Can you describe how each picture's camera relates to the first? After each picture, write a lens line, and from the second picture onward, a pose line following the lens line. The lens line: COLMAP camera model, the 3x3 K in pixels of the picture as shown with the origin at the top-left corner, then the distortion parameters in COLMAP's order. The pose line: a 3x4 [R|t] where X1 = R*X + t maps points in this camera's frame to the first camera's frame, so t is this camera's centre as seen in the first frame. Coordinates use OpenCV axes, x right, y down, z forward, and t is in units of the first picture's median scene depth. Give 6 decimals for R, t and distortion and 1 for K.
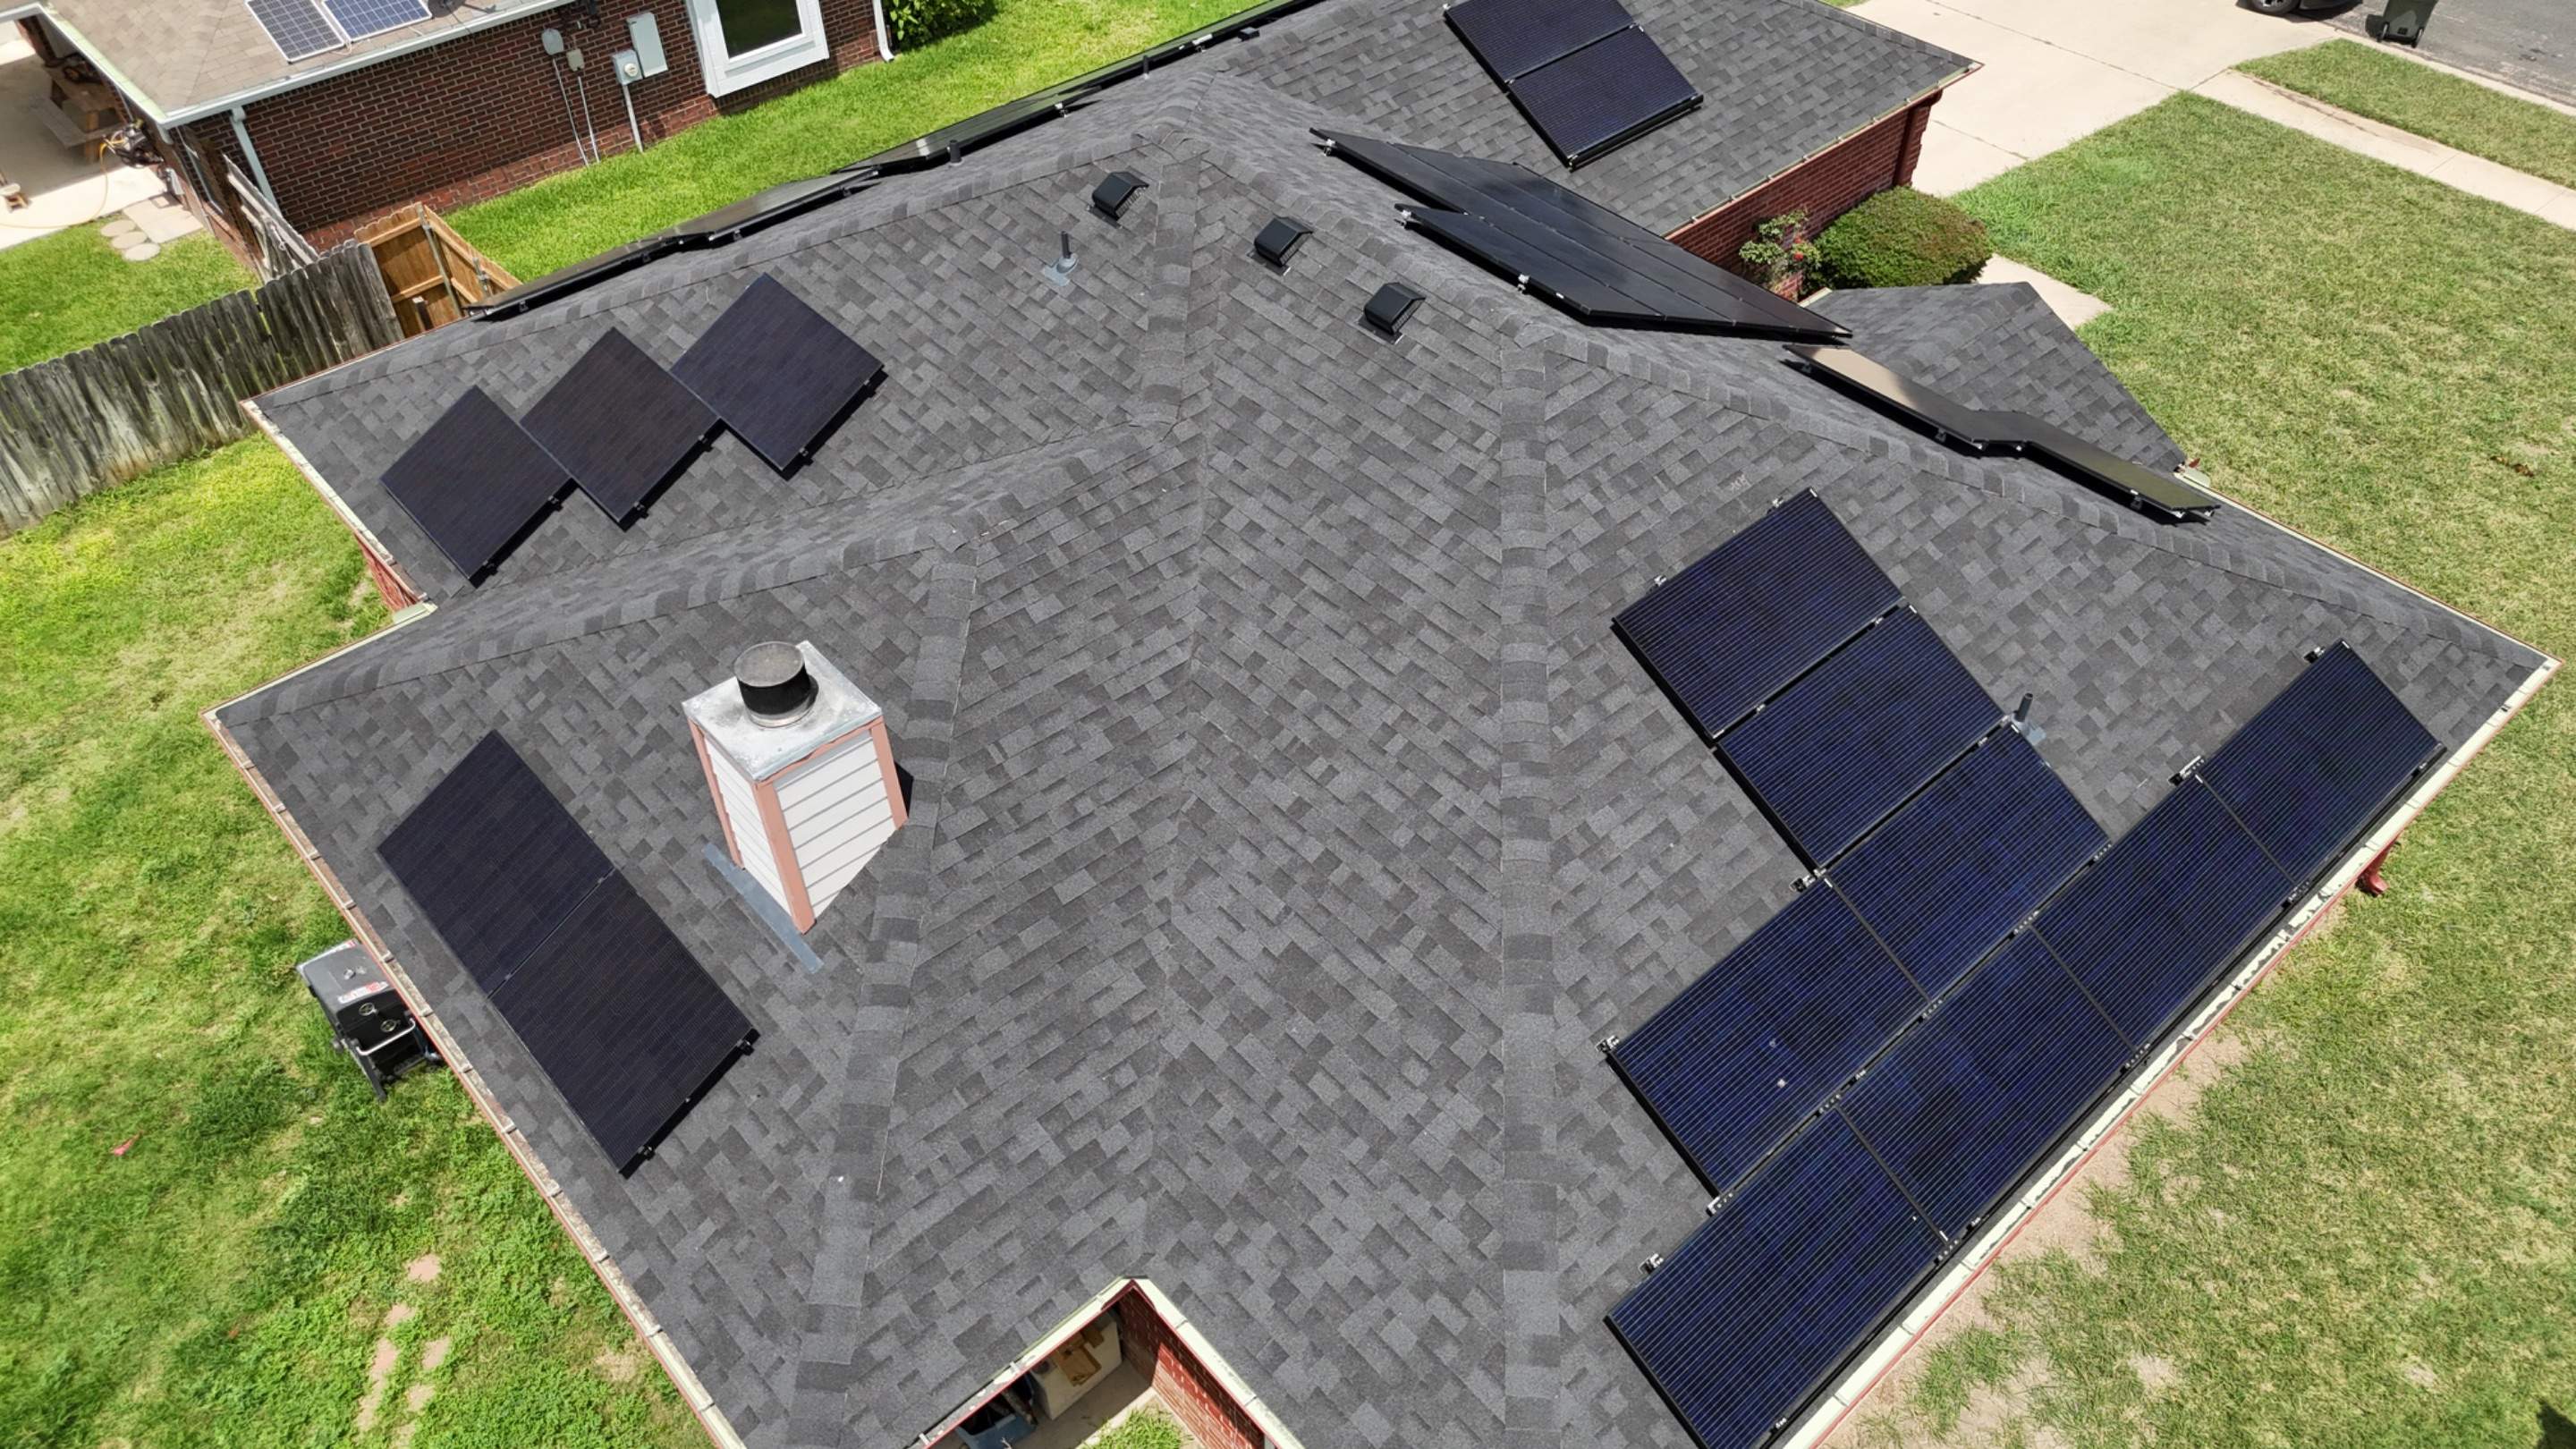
lens RADIAL K [[1898.5, 0, 1291.2], [0, 1898.5, 721.1], [0, 0, 1]] dist [0.065687, -0.055900]
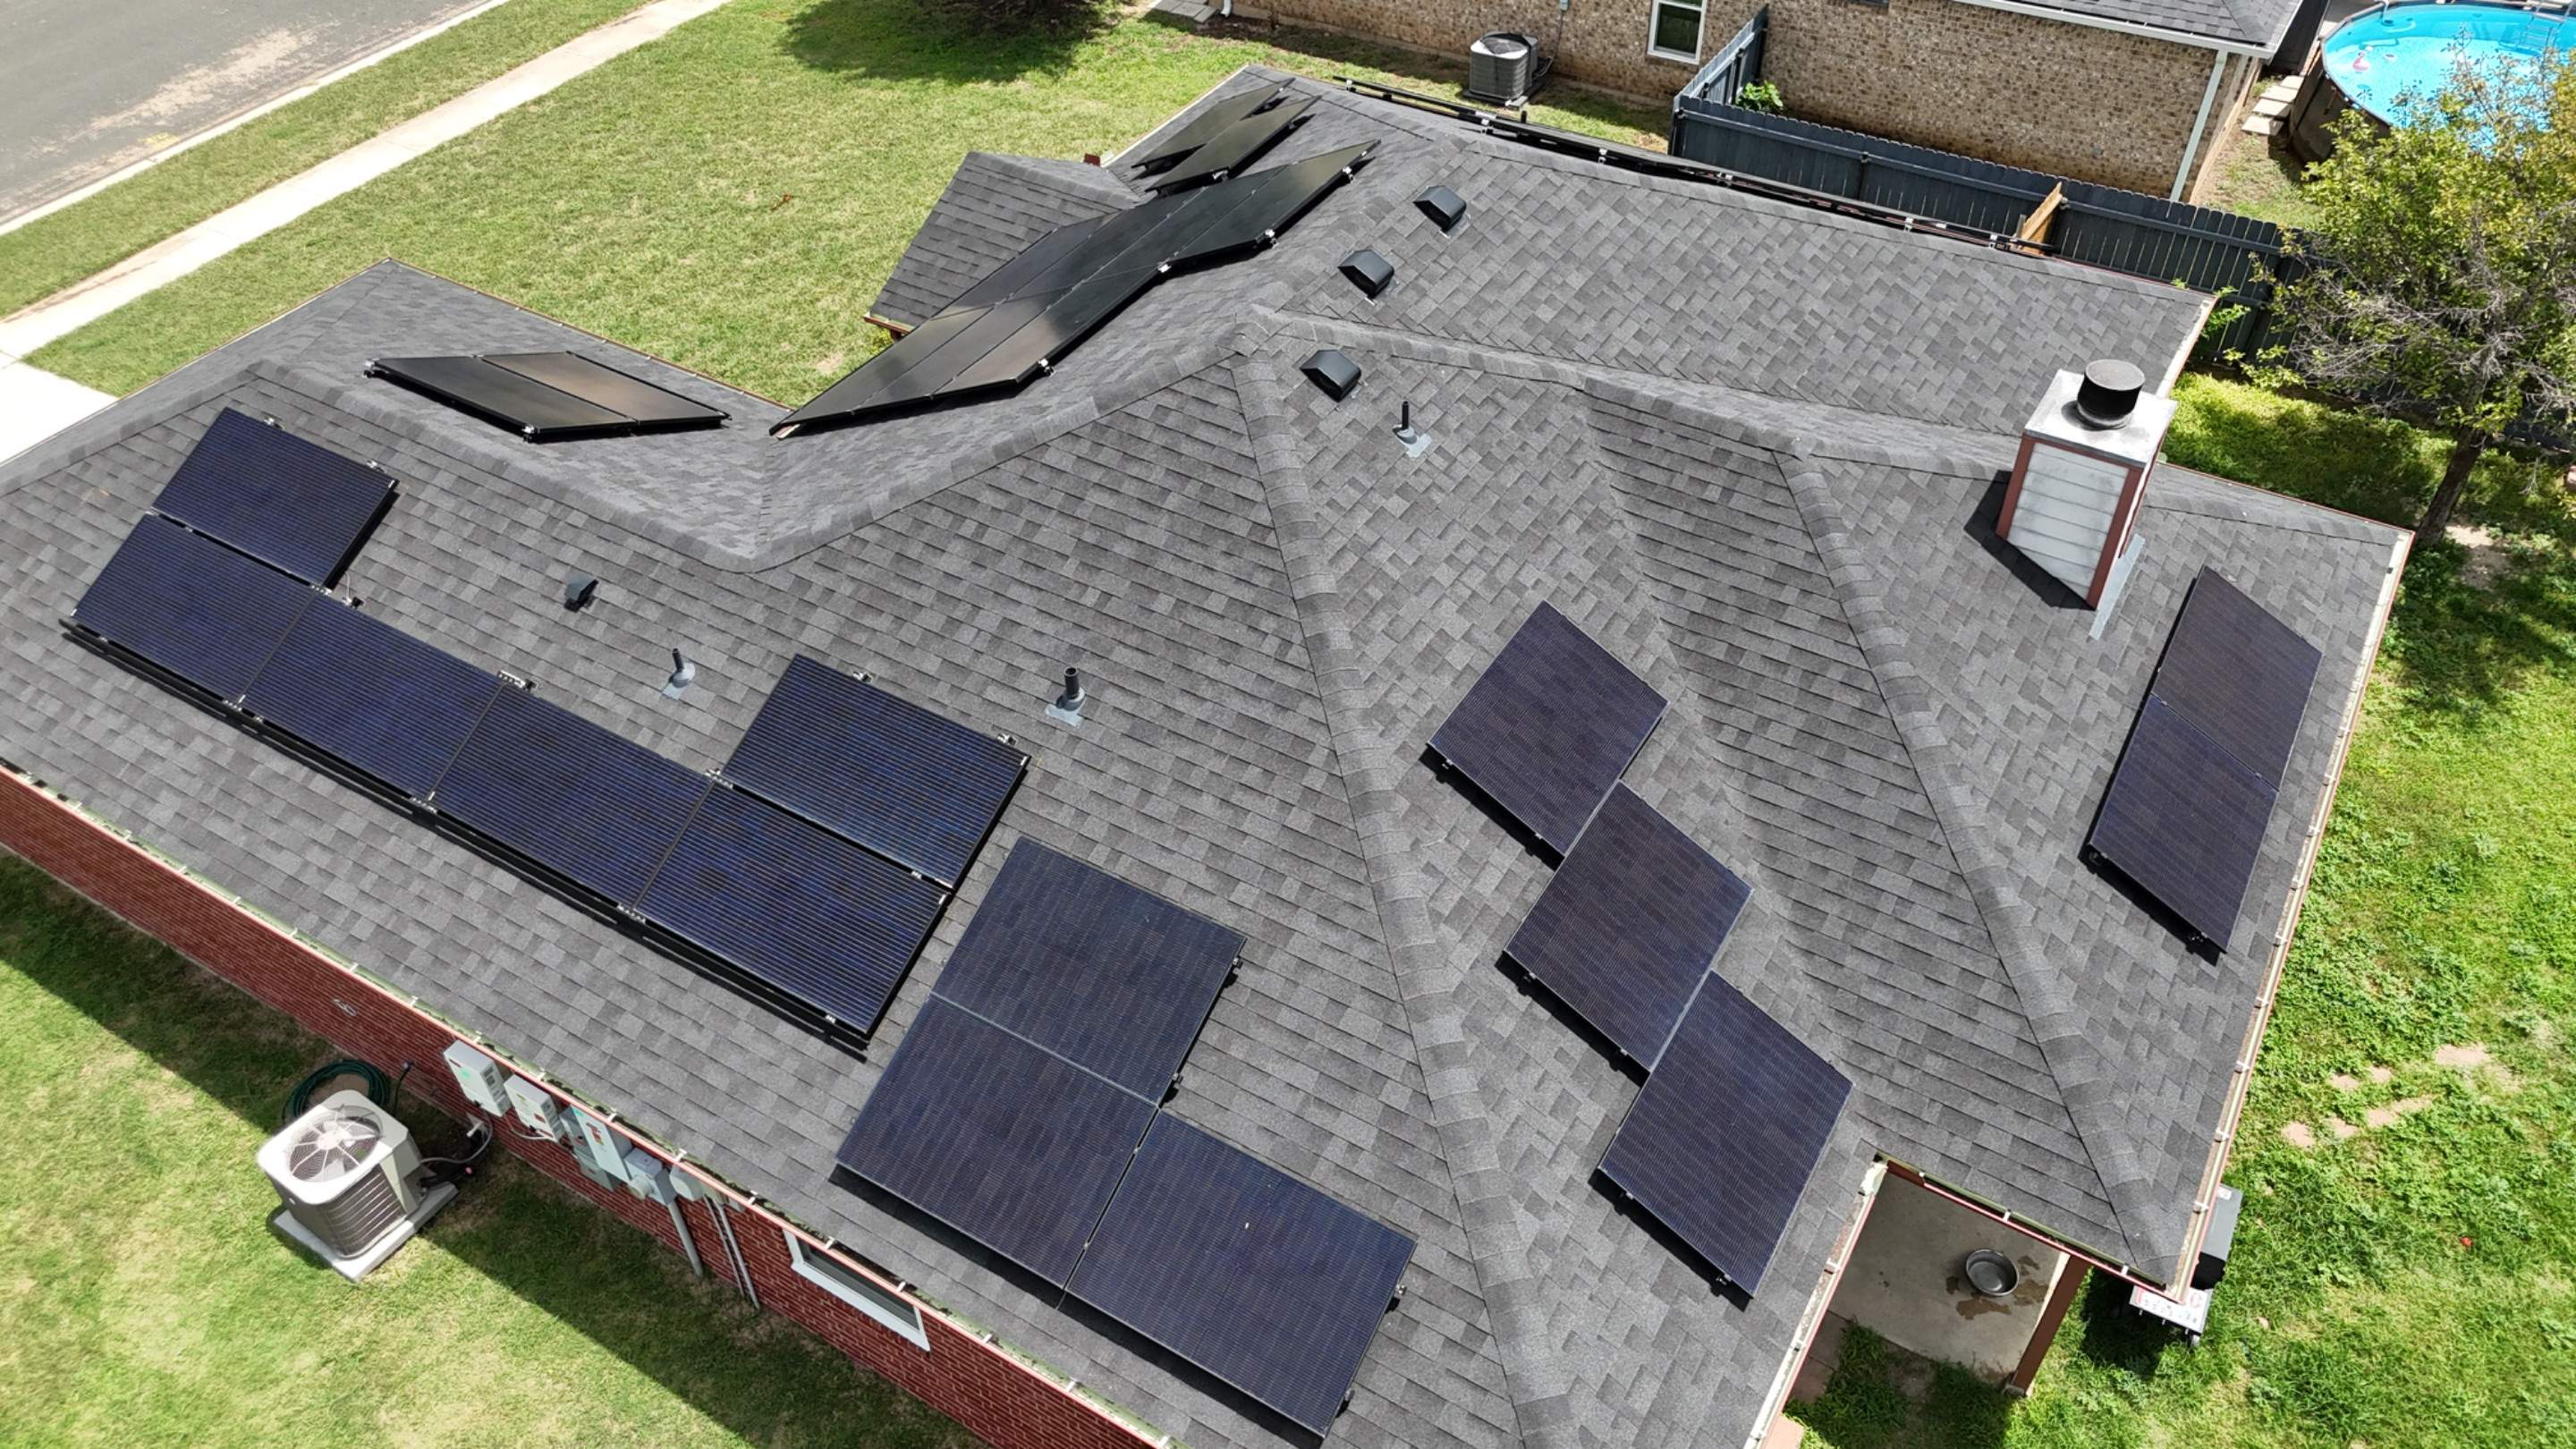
lens RADIAL K [[1898.5, 0, 1291.2], [0, 1898.5, 721.1], [0, 0, 1]] dist [0.065687, -0.055900]
pose [[-0.292534, -0.641892, 0.708800, -0.634952], [0.683371, 0.378158, 0.624500, -0.601656], [-0.668900, 0.667062, 0.328027, 0.616947]]
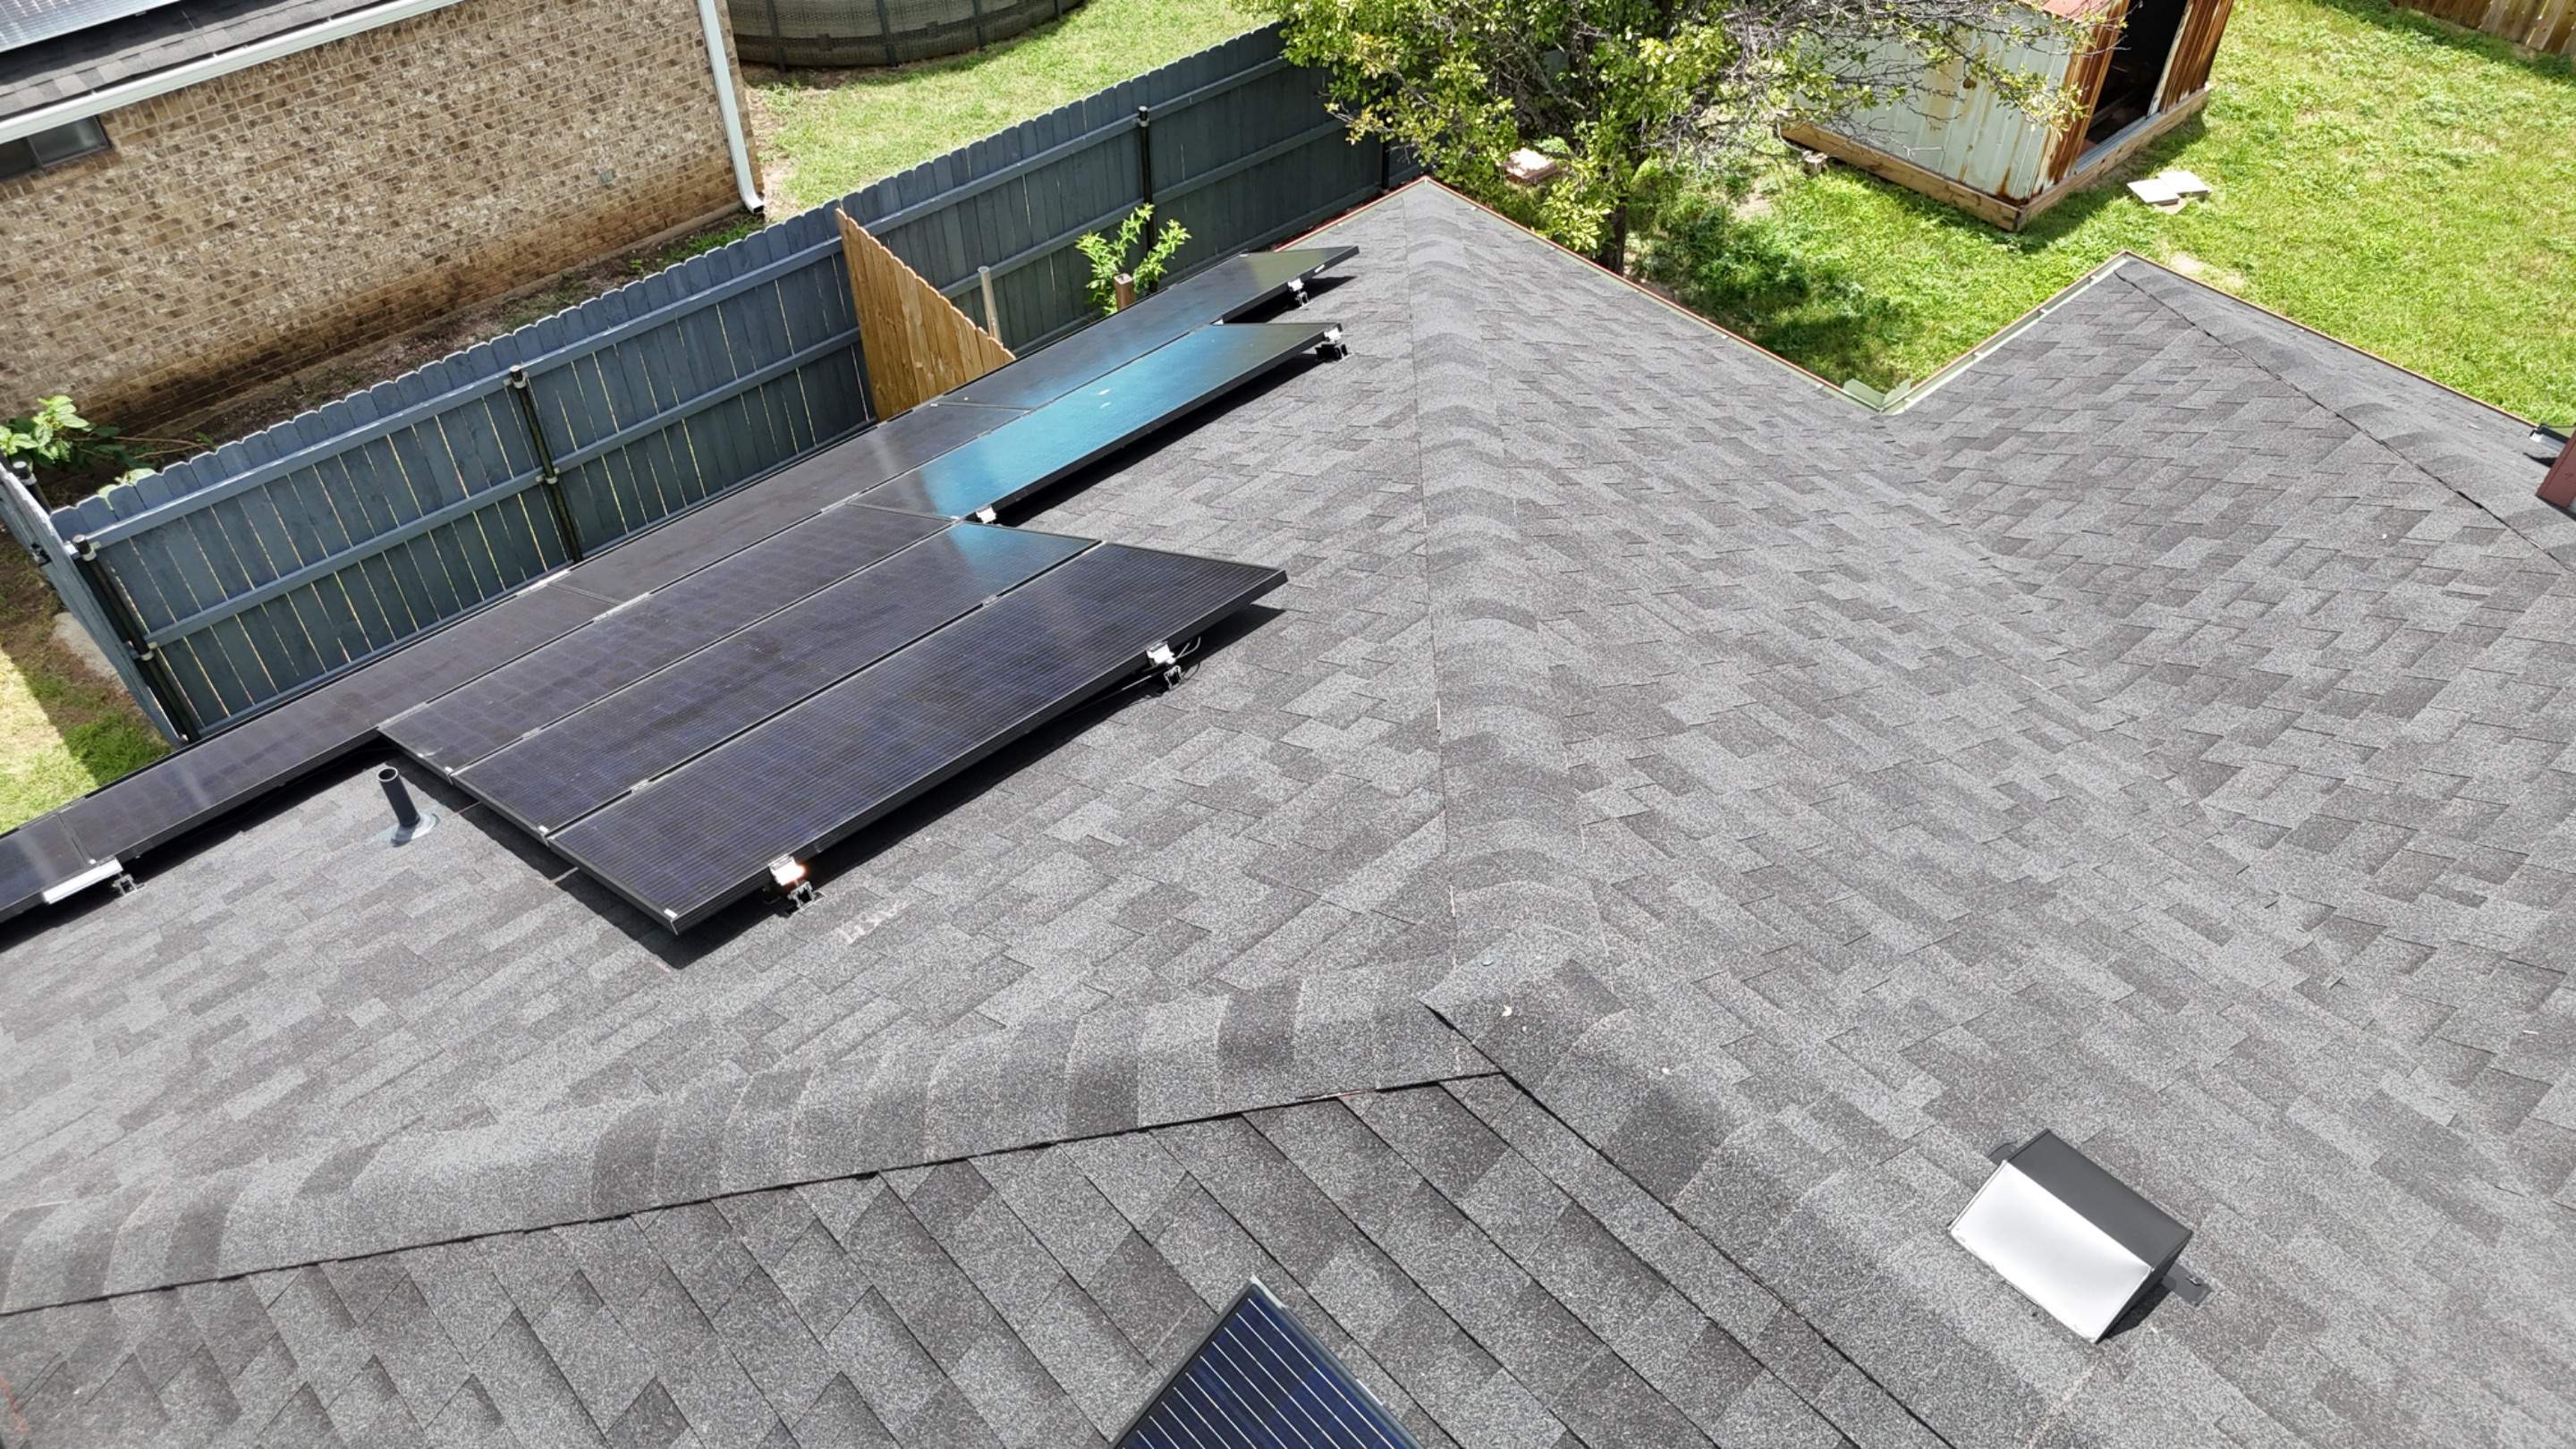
lens RADIAL K [[1904.4, 0, 1292.7], [0, 1904.4, 720.3], [0, 0, 1]] dist [0.069831, -0.067473]
pose [[-0.999941, 0.010363, -0.003352, 0.105632], [-0.003224, 0.012401, 0.999918, -0.320231], [0.010403, 0.999869, -0.012367, 0.648070]]
